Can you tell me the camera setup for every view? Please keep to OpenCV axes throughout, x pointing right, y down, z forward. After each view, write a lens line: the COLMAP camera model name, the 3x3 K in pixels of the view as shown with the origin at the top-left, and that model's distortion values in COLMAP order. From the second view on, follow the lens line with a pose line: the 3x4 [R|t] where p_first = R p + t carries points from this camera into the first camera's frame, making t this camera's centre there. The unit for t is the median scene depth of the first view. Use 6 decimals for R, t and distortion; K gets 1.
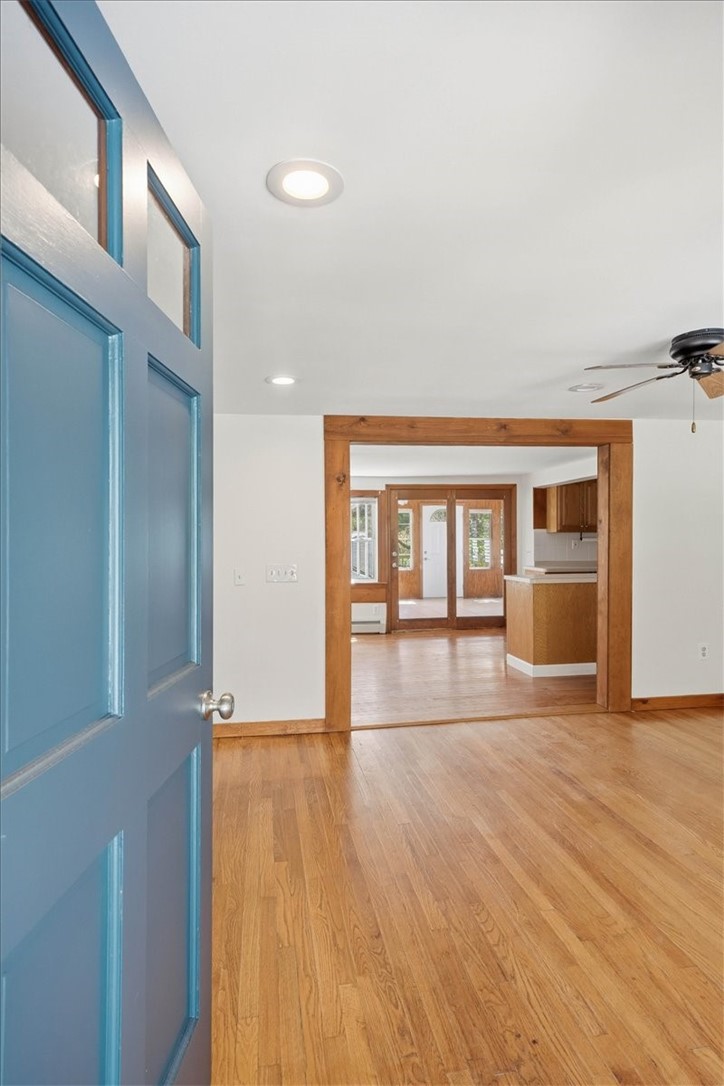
lens RADIAL K [[602.9, 0, 361.2], [0, 602.9, 539.4], [0, 0, 1]] dist [-0.003718, -0.002236]
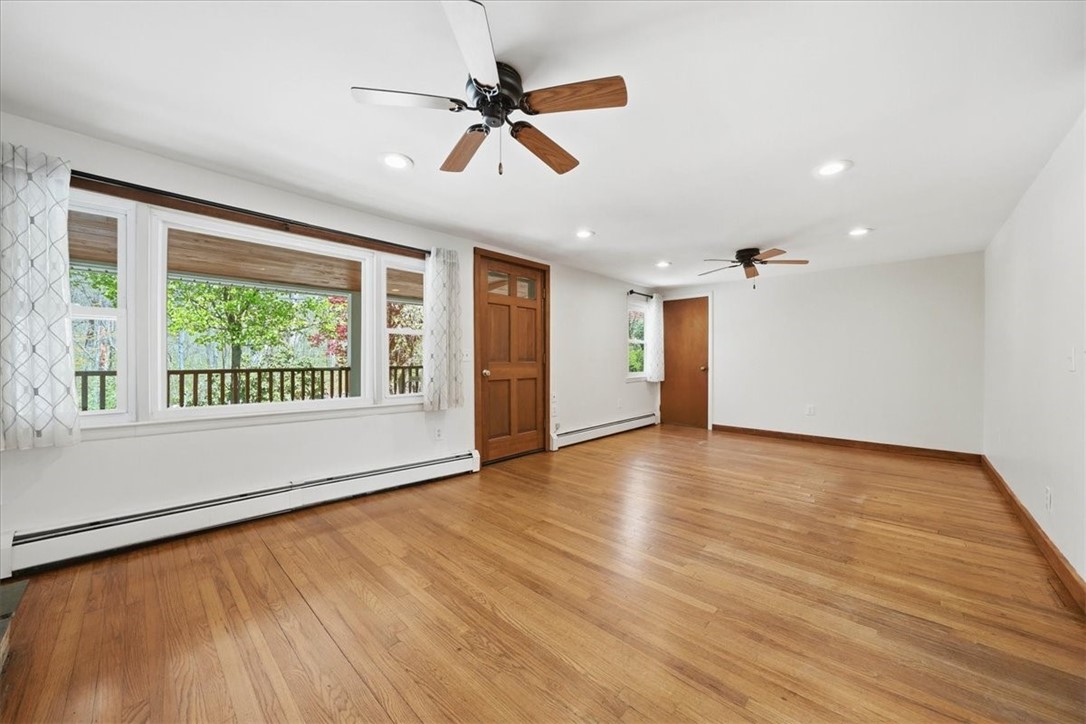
lens RADIAL K [[386.6, 0, 541.0], [0, 386.6, 360.8], [0, 0, 1]] dist [0.002030, -0.000107]
pose [[-0.791863, 0.003057, -0.610691, 0.559263], [0.003479, 0.999994, 0.000495, 0.059565], [0.610689, -0.001733, -0.791868, 0.971011]]
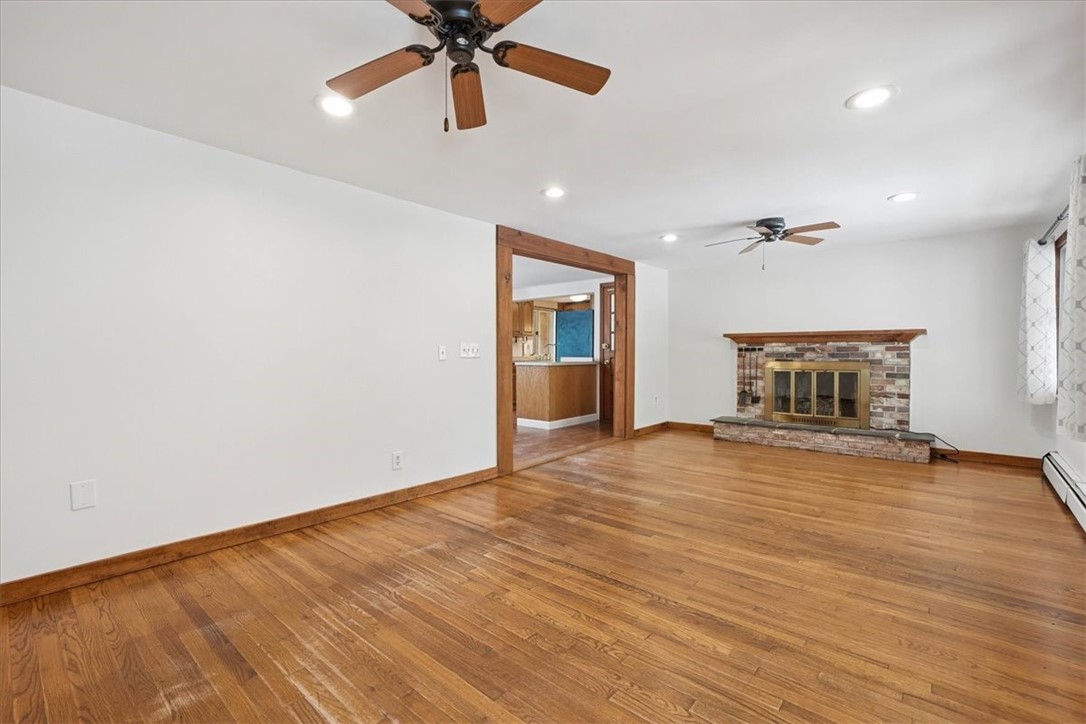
lens RADIAL K [[468.2, 0, 541.6], [0, 468.2, 360.8], [0, 0, 1]] dist [0.001612, 0.000246]
pose [[0.762211, -0.002191, 0.647325, -0.634440], [-0.007103, 0.999906, 0.011747, 0.065408], [-0.647290, -0.013551, 0.762124, 0.199226]]
